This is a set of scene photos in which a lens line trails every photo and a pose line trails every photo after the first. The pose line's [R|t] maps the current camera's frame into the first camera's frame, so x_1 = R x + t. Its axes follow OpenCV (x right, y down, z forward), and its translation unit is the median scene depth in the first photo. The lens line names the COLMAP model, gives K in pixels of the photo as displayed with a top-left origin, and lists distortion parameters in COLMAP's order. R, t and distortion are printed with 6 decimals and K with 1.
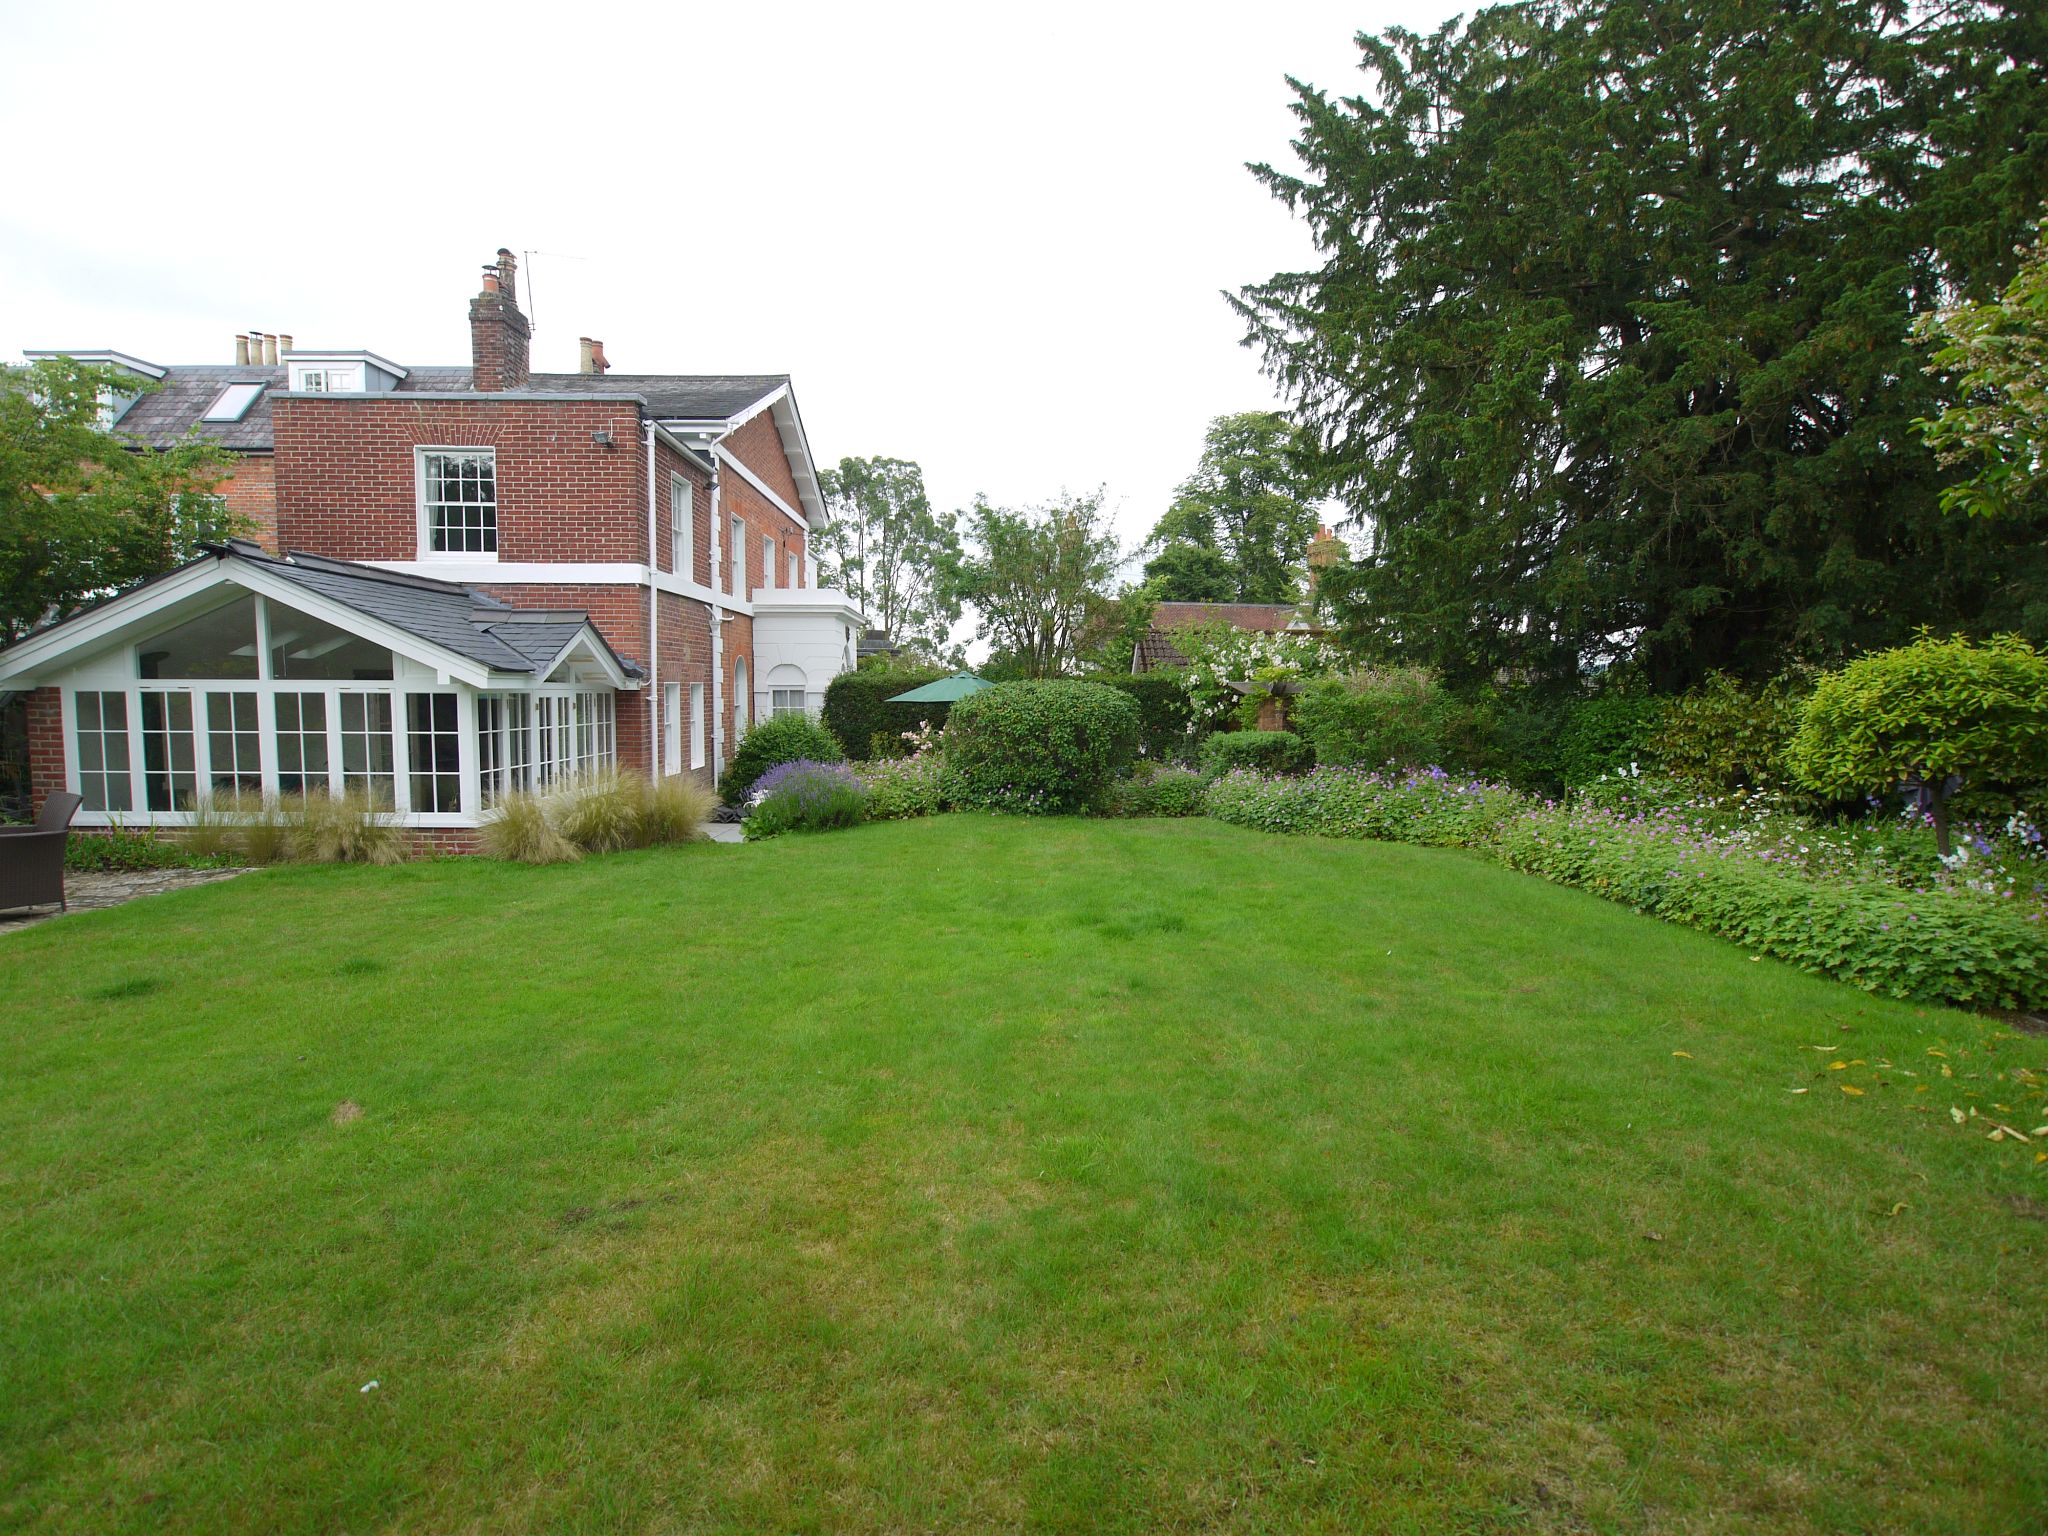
lens RADIAL K [[1079.7, 0, 1024.0], [0, 1079.7, 768.0], [0, 0, 1]] dist [0.001273, -0.000108]
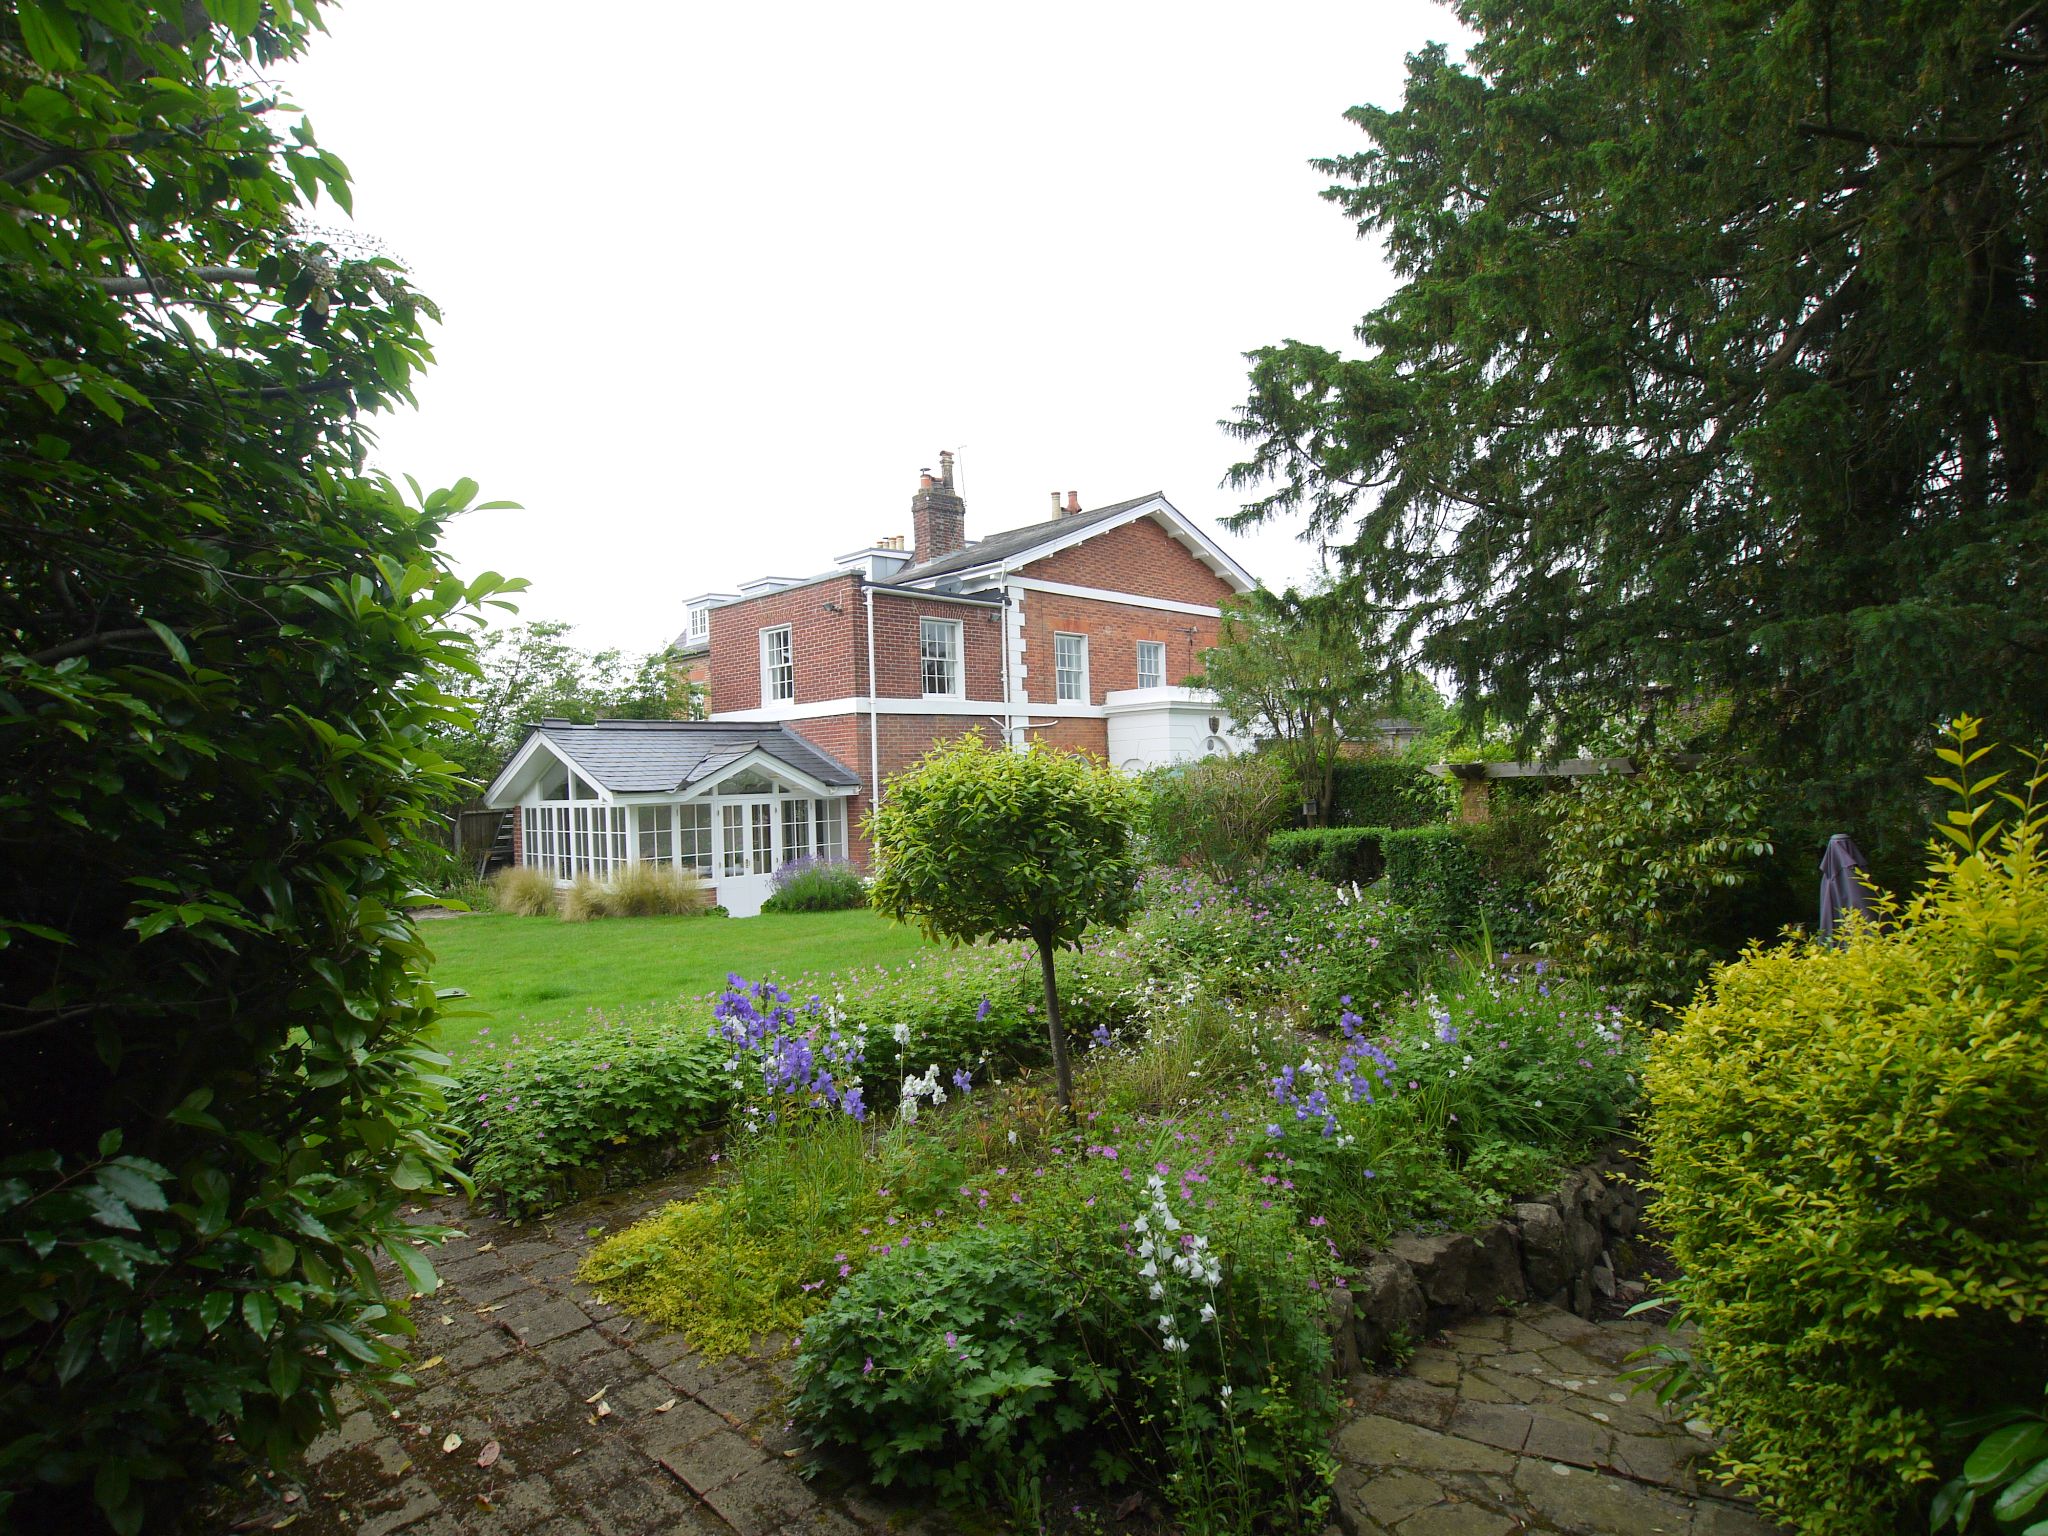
lens RADIAL K [[1079.7, 0, 1024.0], [0, 1079.7, 768.0], [0, 0, 1]] dist [0.001273, -0.000108]
pose [[0.705911, -0.036907, -0.707339, 0.661075], [-0.012101, 0.997867, -0.064143, -0.025725], [0.708198, 0.053838, 0.703959, 0.239939]]
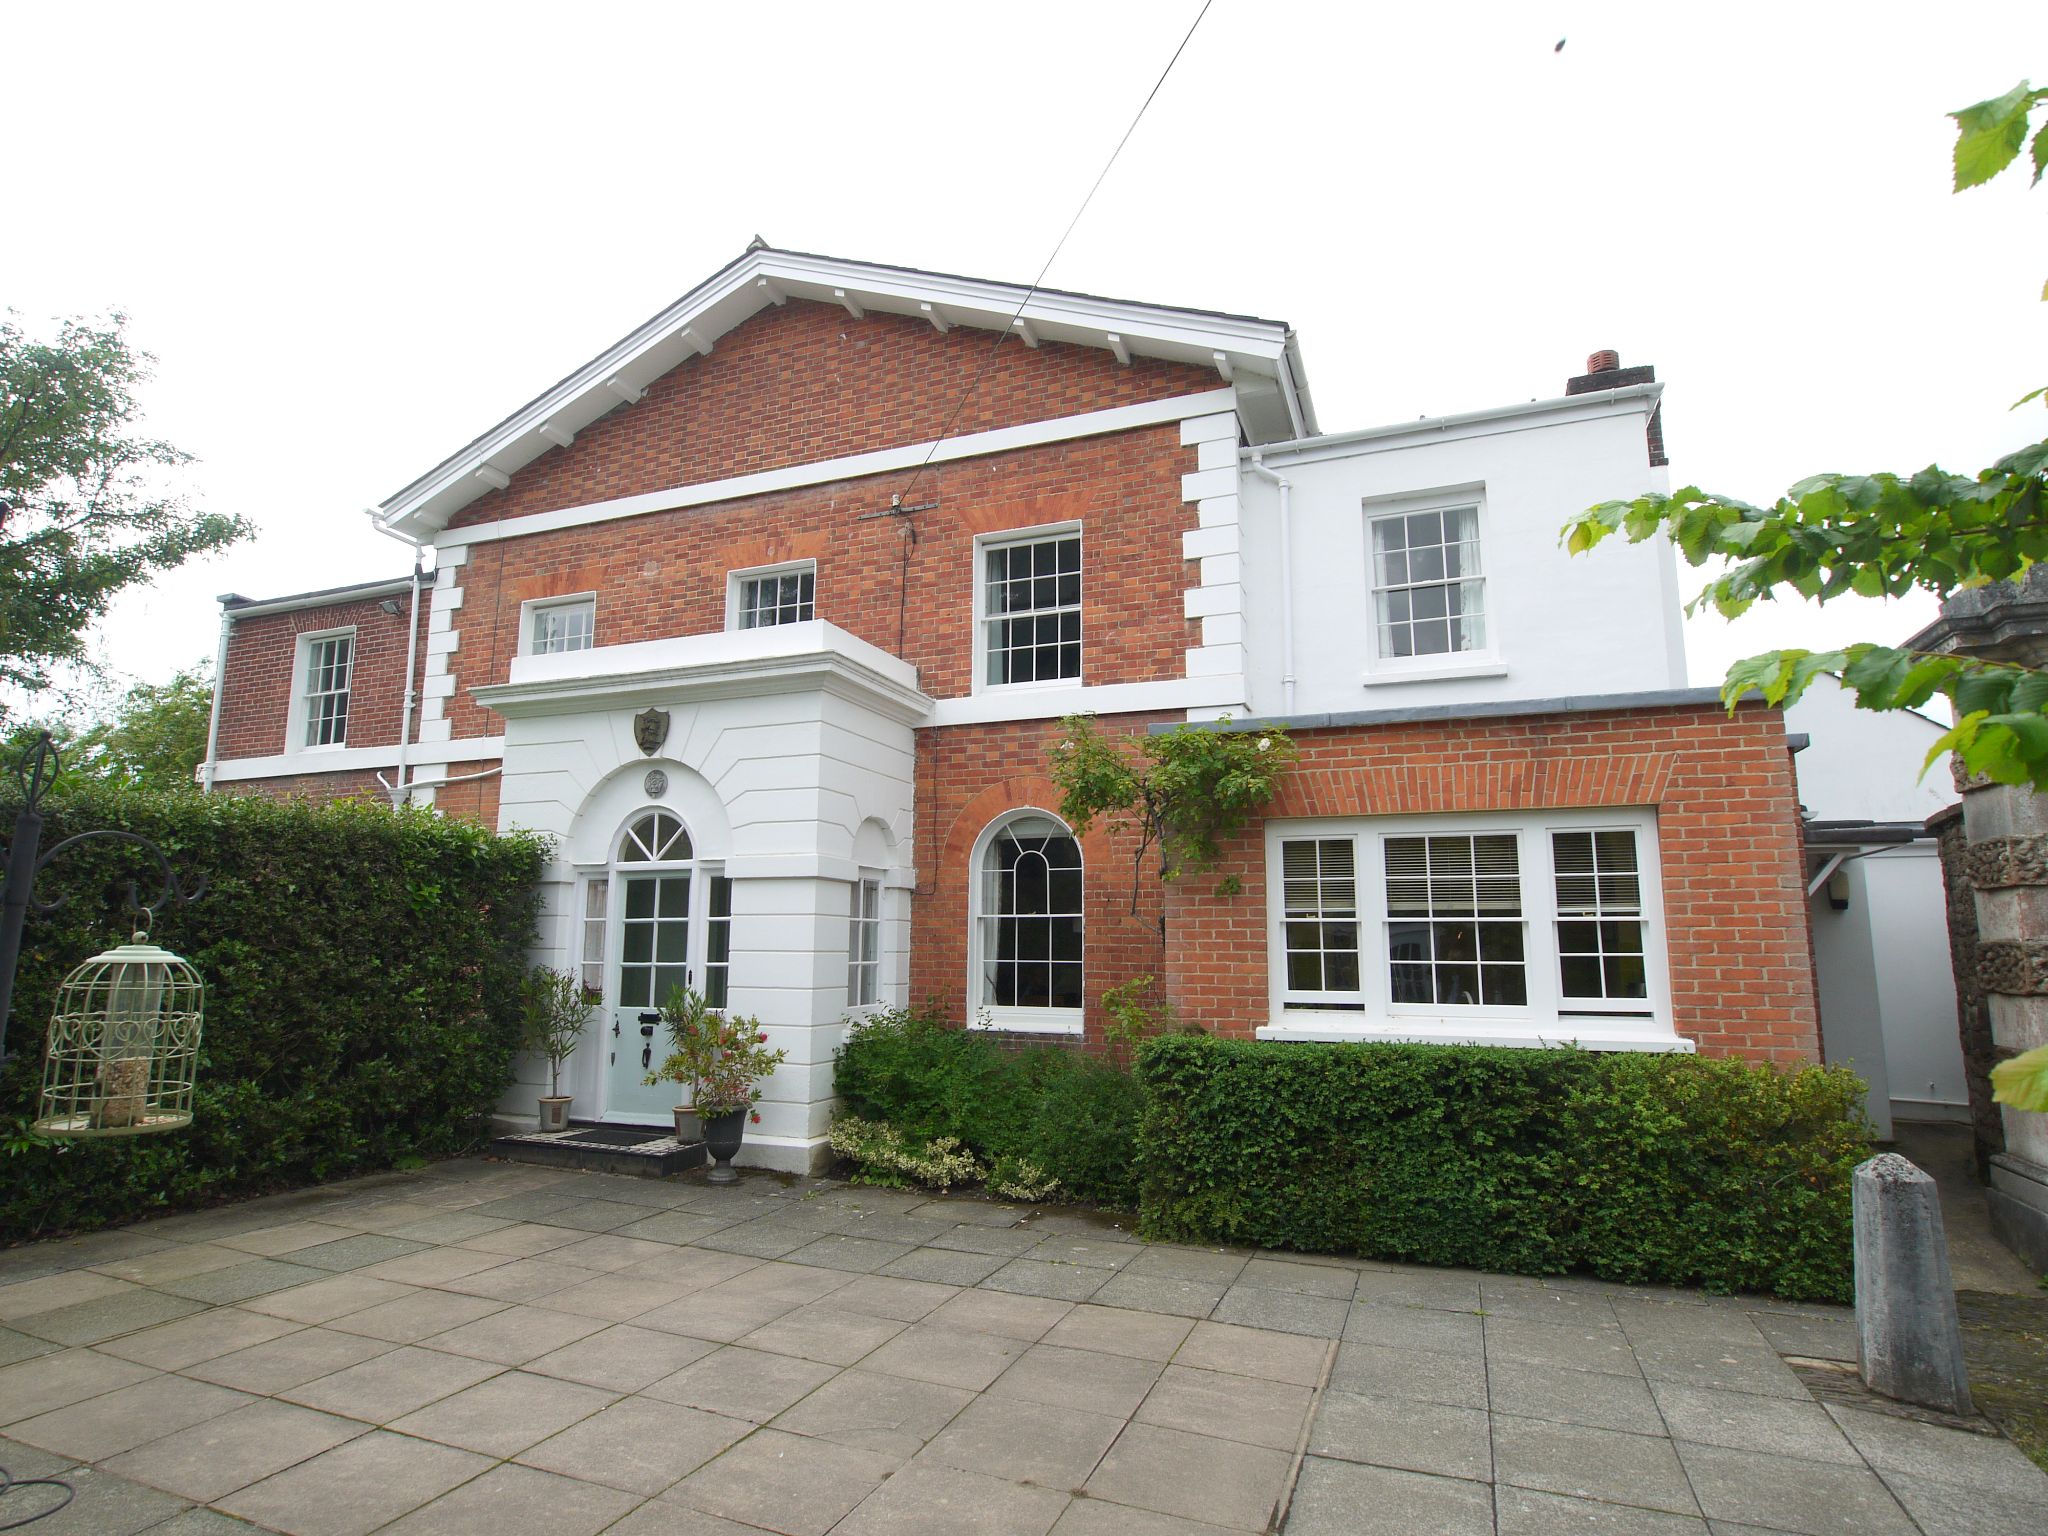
lens RADIAL K [[1126.7, 0, 1024.0], [0, 1126.7, 768.0], [0, 0, 1]] dist [-0.000550, -0.000640]
pose [[-0.401671, -0.148771, -0.903619, 0.237294], [-0.071746, 0.988796, -0.130903, -0.103834], [0.912969, 0.012251, -0.407844, 1.991627]]
